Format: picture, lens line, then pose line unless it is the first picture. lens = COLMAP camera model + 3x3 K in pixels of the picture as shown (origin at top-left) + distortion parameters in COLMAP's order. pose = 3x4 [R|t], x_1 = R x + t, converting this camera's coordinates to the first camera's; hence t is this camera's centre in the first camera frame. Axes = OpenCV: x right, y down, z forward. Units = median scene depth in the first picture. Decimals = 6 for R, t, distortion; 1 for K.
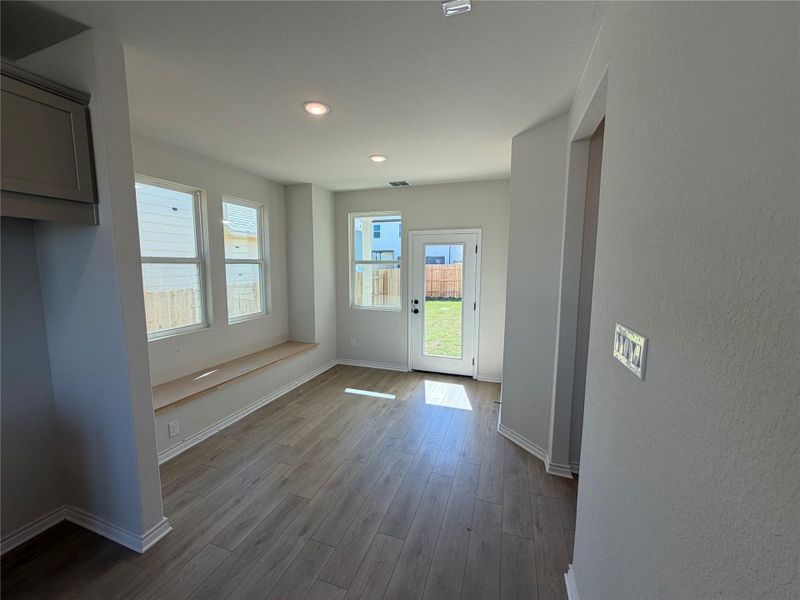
lens RADIAL K [[318.8, 0, 395.0], [0, 318.8, 298.3], [0, 0, 1]] dist [-0.002155, -0.000644]
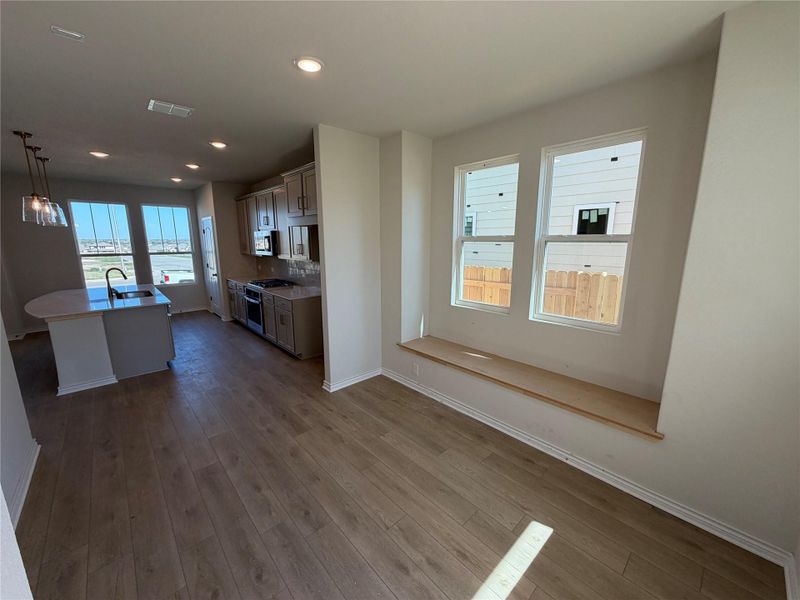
lens RADIAL K [[318.8, 0, 402.5], [0, 318.8, 301.2], [0, 0, 1]] dist [-0.002155, -0.000644]
pose [[-0.467212, 0.159682, -0.869606, 0.340460], [-0.088350, 0.970201, 0.225621, -0.124419], [0.879720, 0.182242, -0.439181, 1.178162]]
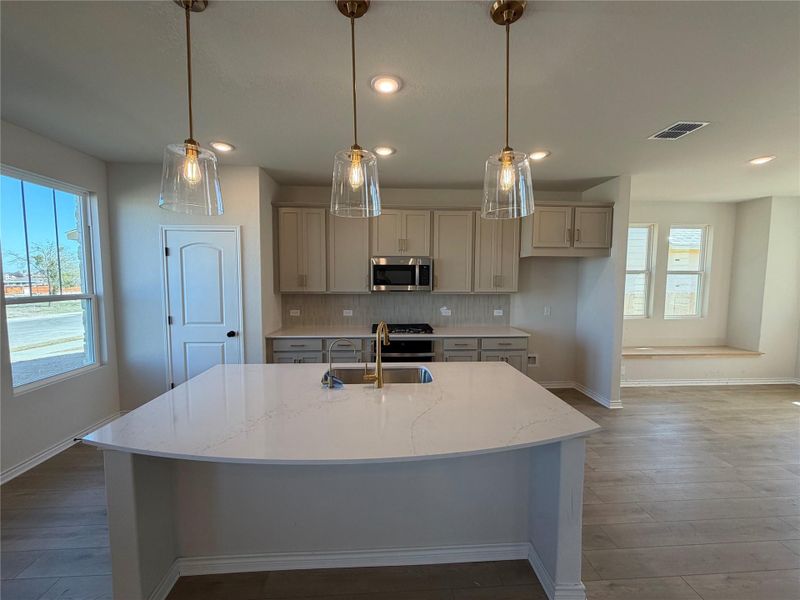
lens RADIAL K [[318.8, 0, 399.6], [0, 318.8, 298.7], [0, 0, 1]] dist [-0.002155, -0.000644]
pose [[0.395002, 0.063580, -0.916478, 0.294136], [-0.099172, 0.994724, 0.026265, 0.080898], [0.913312, 0.080514, 0.399223, -0.632653]]
